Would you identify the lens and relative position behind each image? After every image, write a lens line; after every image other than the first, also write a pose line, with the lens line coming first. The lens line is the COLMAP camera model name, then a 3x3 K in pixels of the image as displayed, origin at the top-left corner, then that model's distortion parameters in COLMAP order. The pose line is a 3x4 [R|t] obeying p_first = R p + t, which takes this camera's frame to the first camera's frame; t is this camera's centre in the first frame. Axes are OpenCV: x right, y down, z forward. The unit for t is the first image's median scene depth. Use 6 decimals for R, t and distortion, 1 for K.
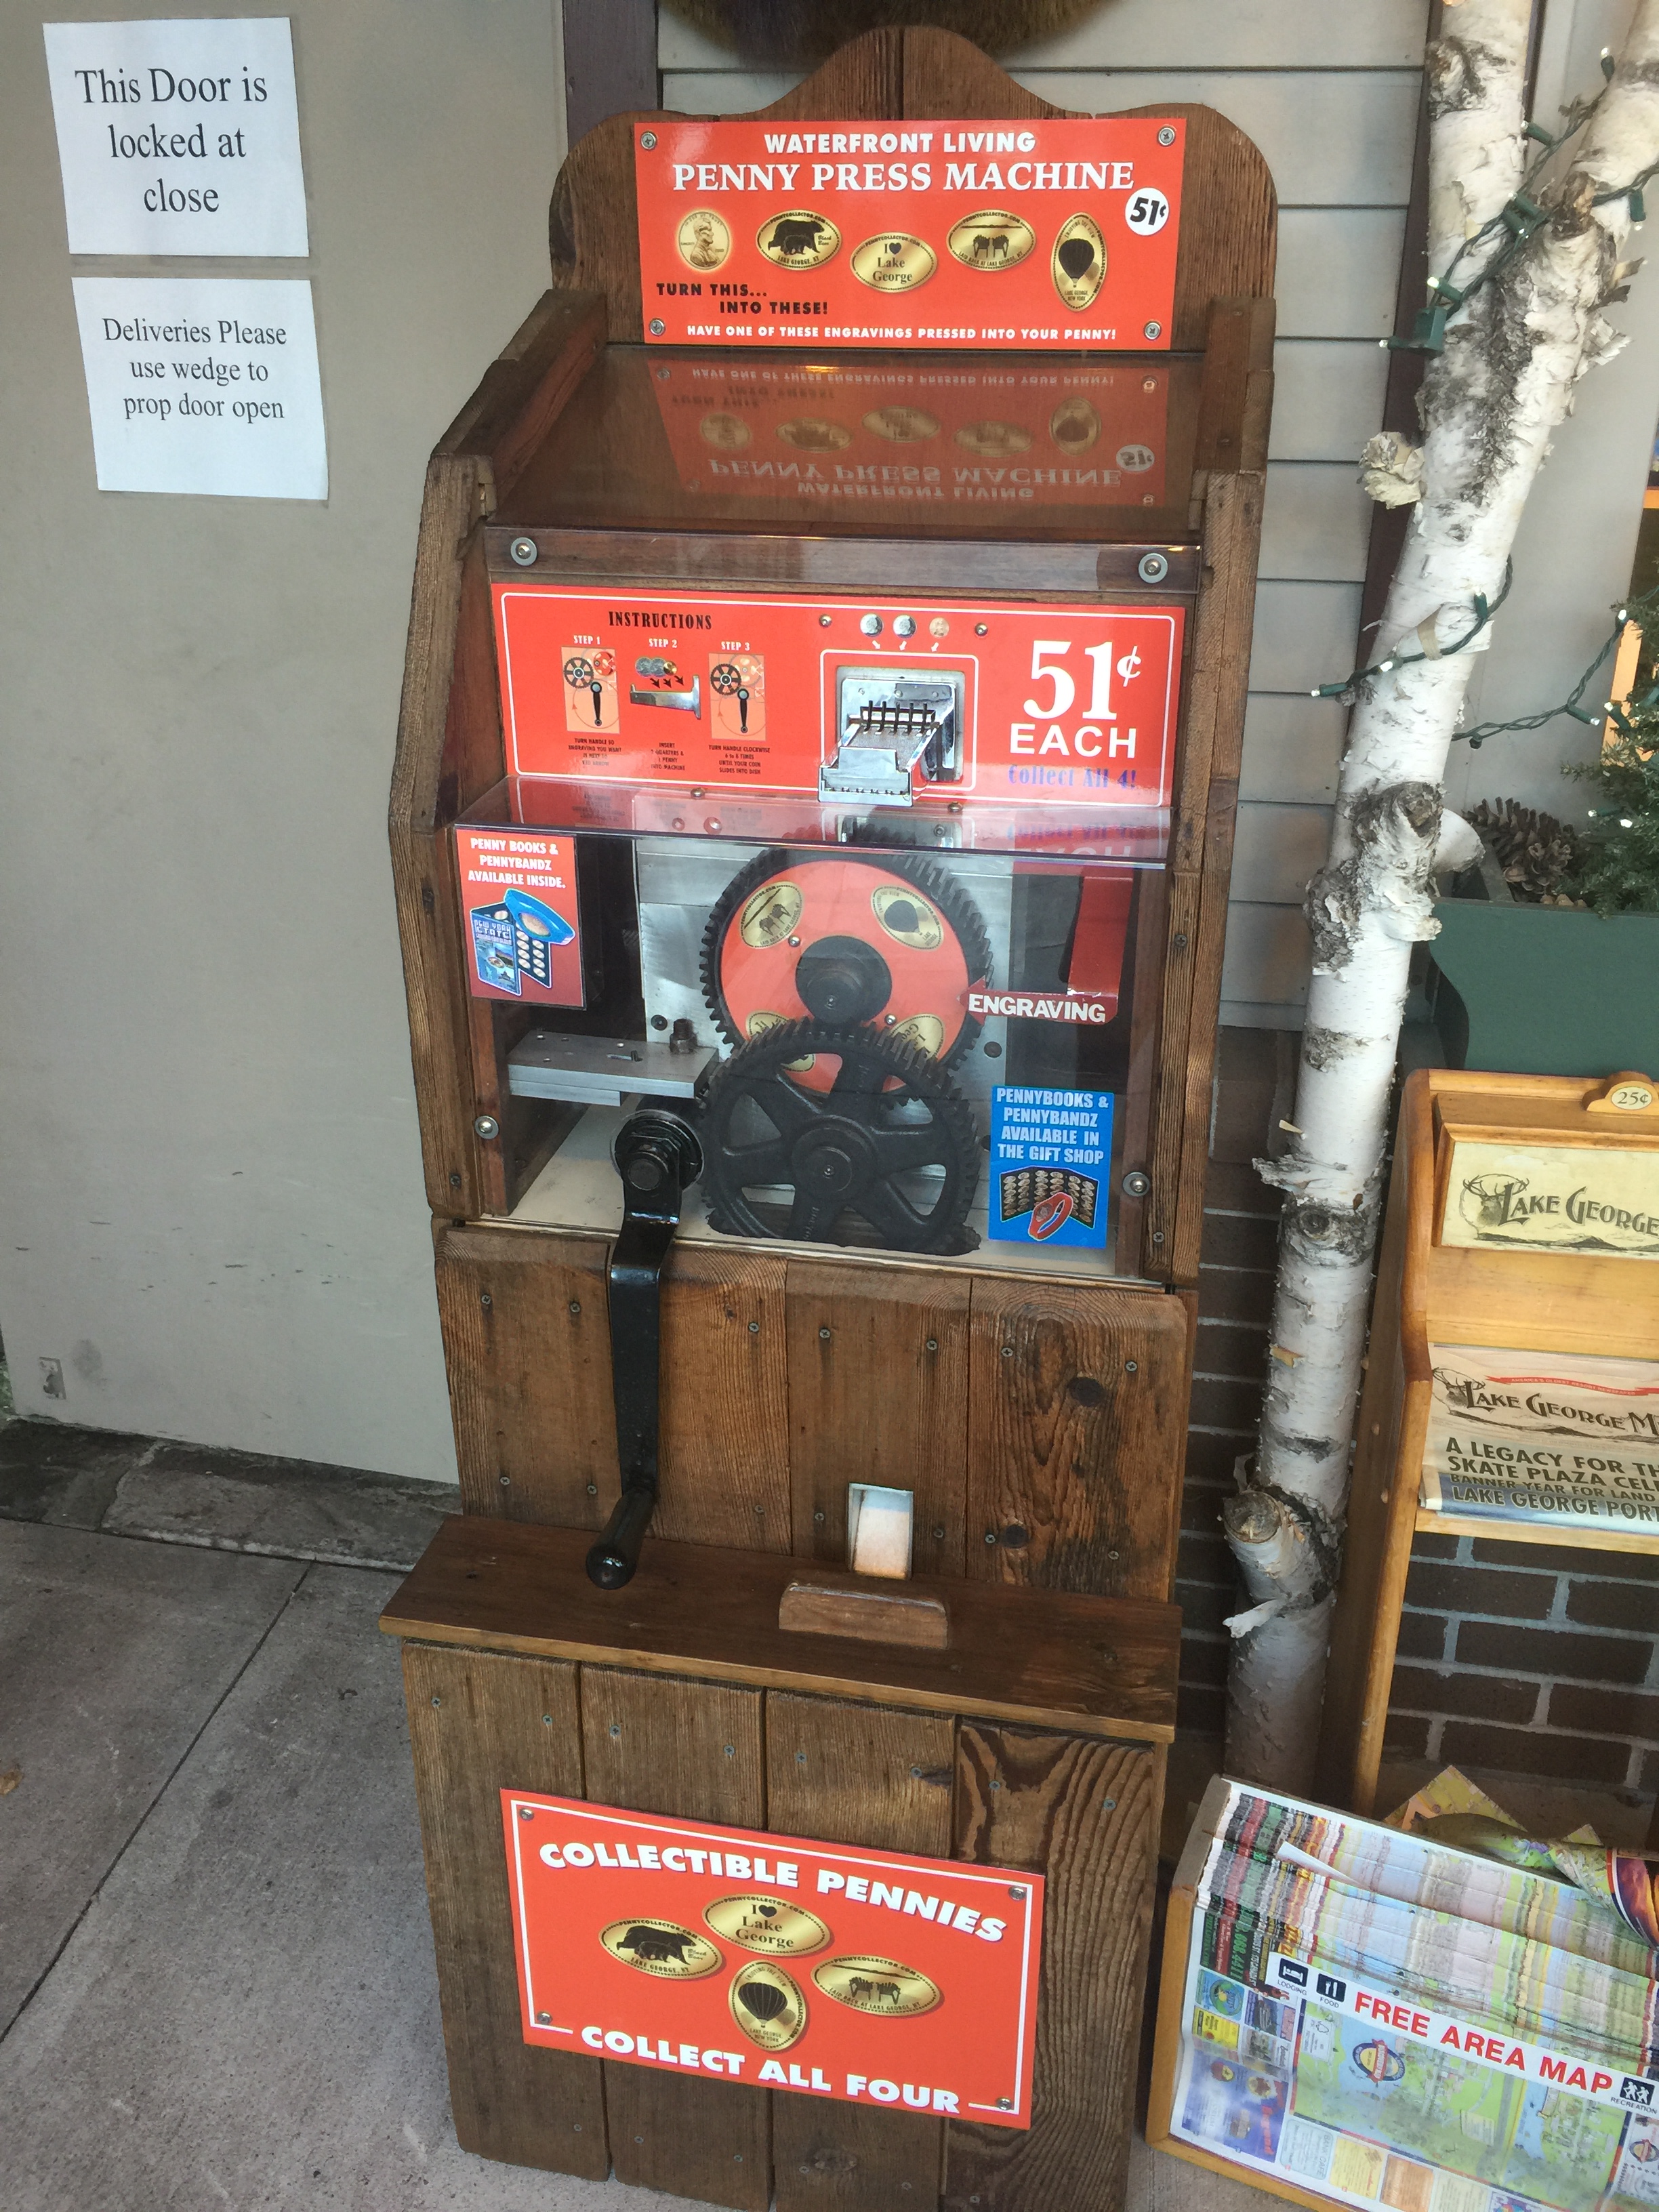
lens RADIAL K [[1904.3, 0, 834.2], [0, 1904.3, 1091.9], [0, 0, 1]] dist [0.036506, 0.002290]
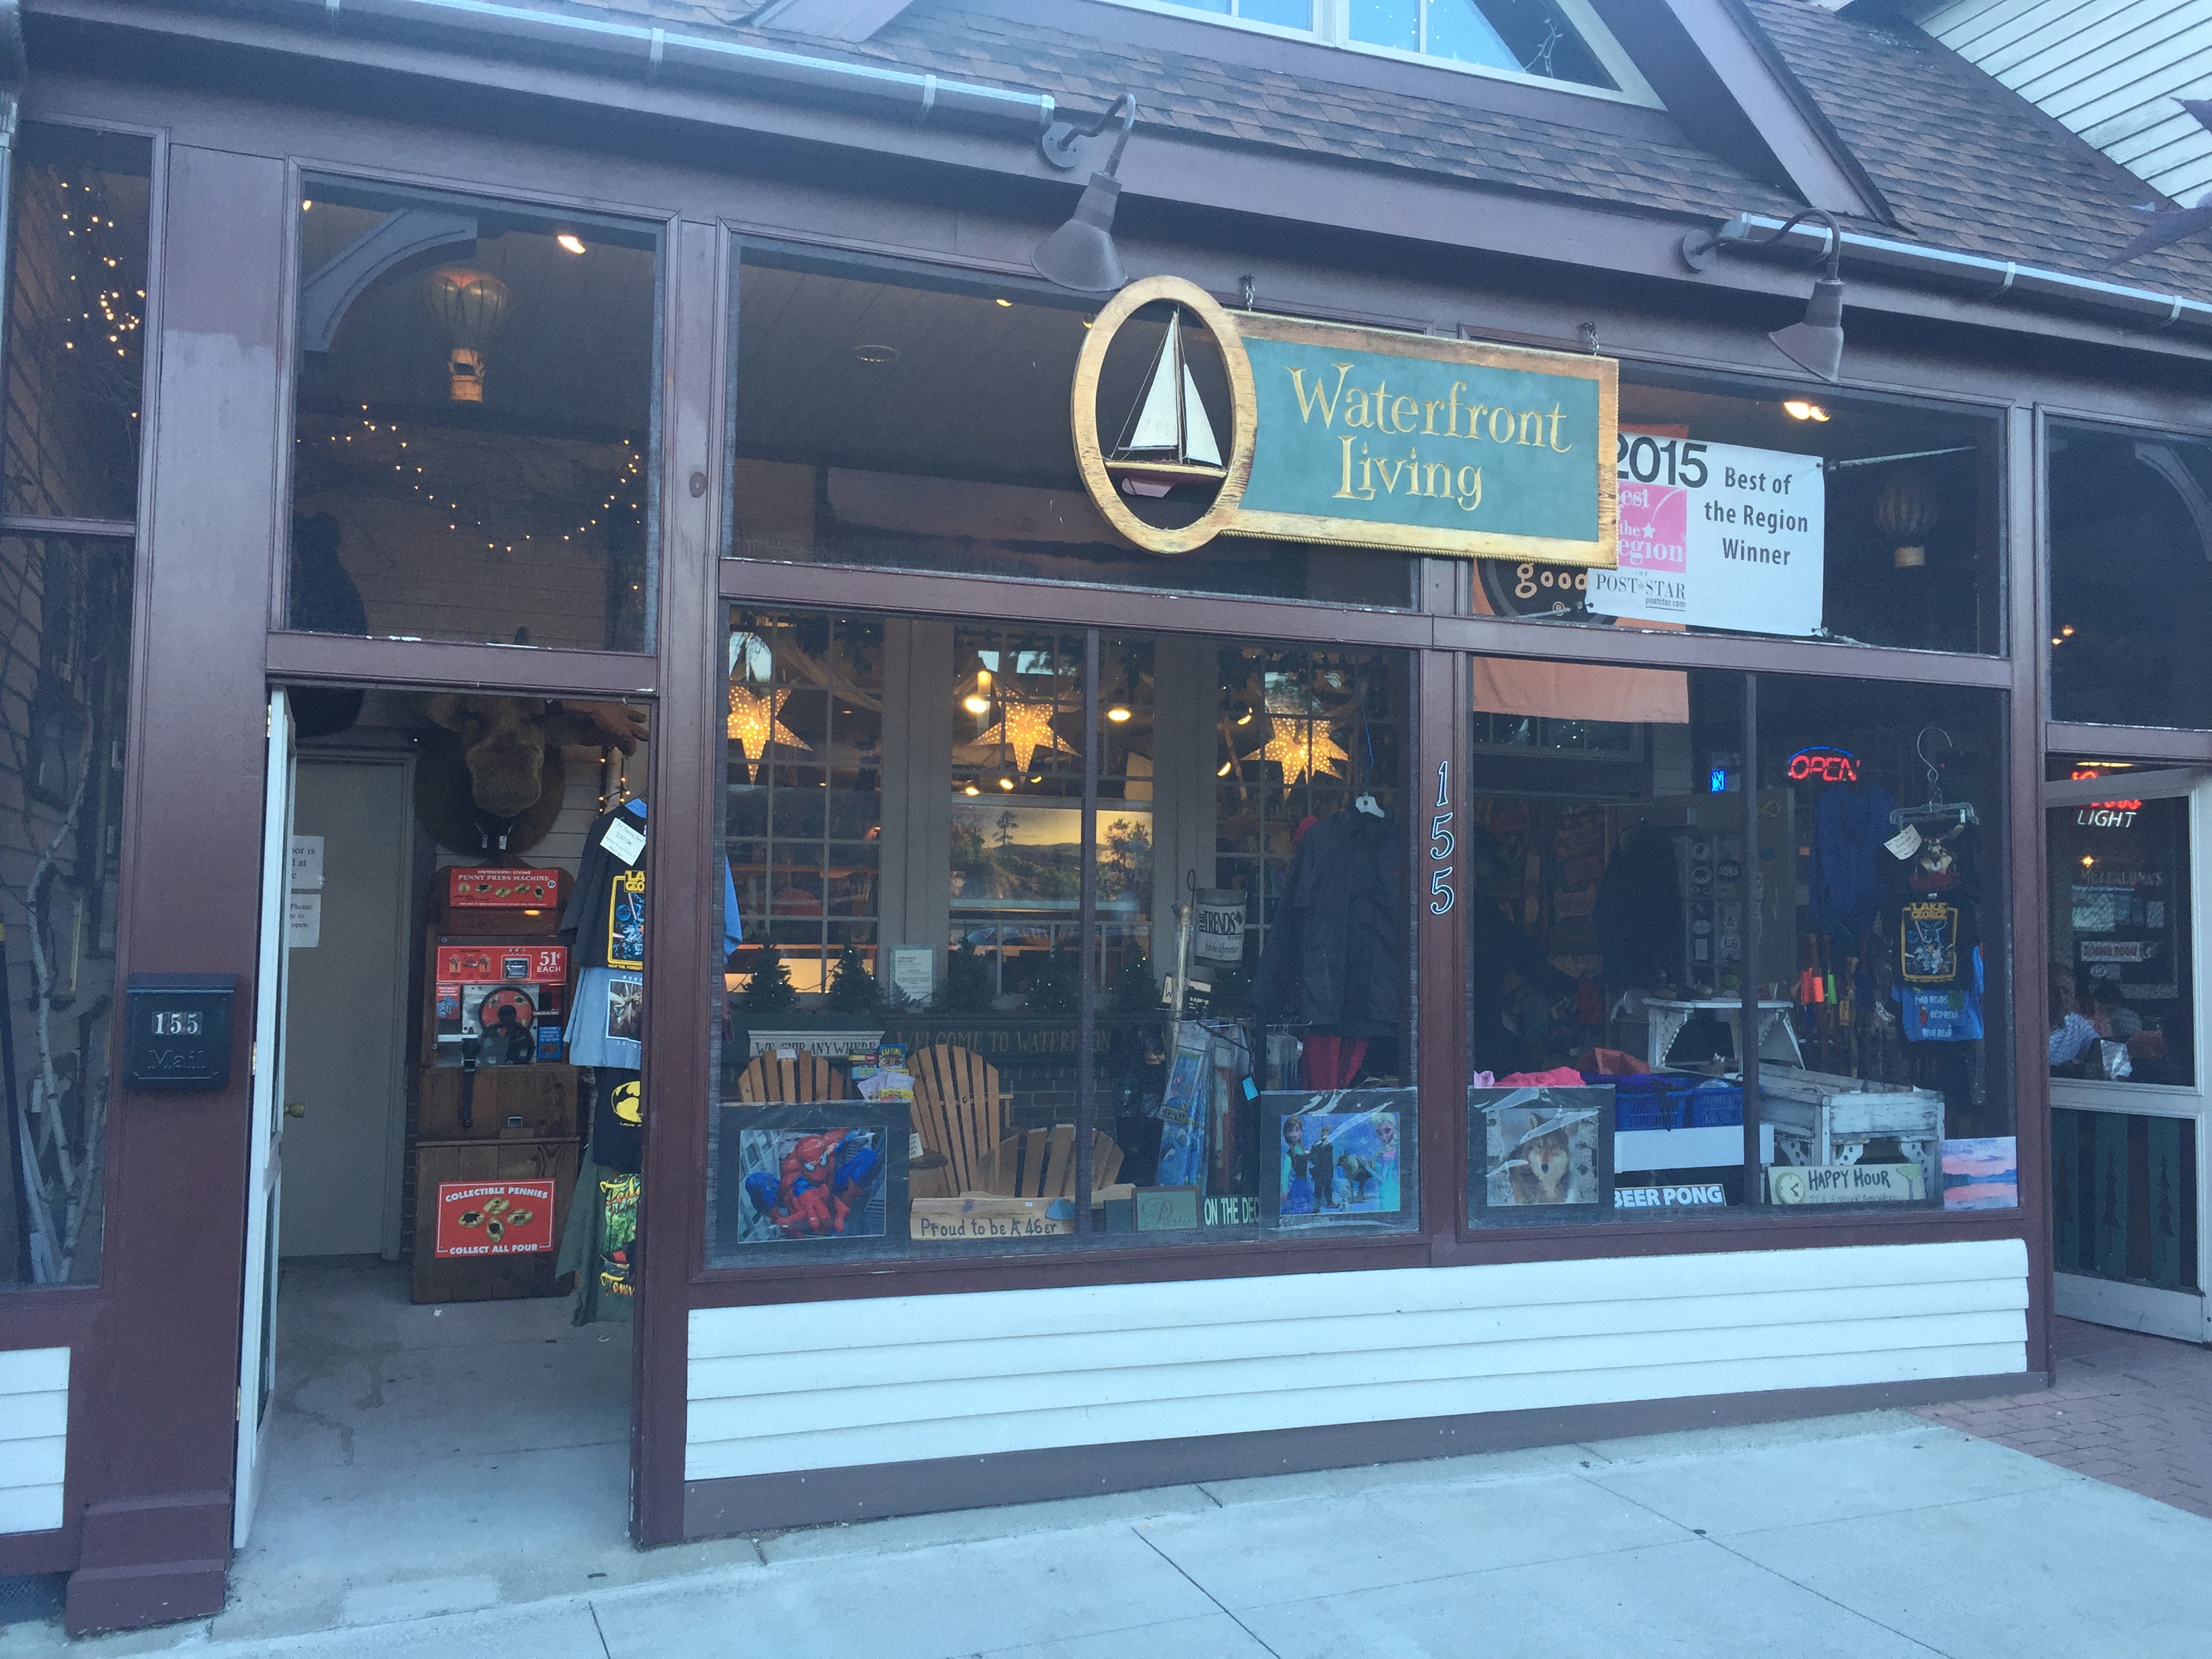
lens RADIAL K [[1904.3, 0, 1104.2], [0, 1904.3, 814.3], [0, 0, 1]] dist [0.036506, 0.002290]
pose [[0.869272, 0.026568, 0.493620, -1.167675], [0.185096, 0.908420, -0.374850, 1.706699], [-0.458373, 0.417214, 0.784746, -4.109272]]
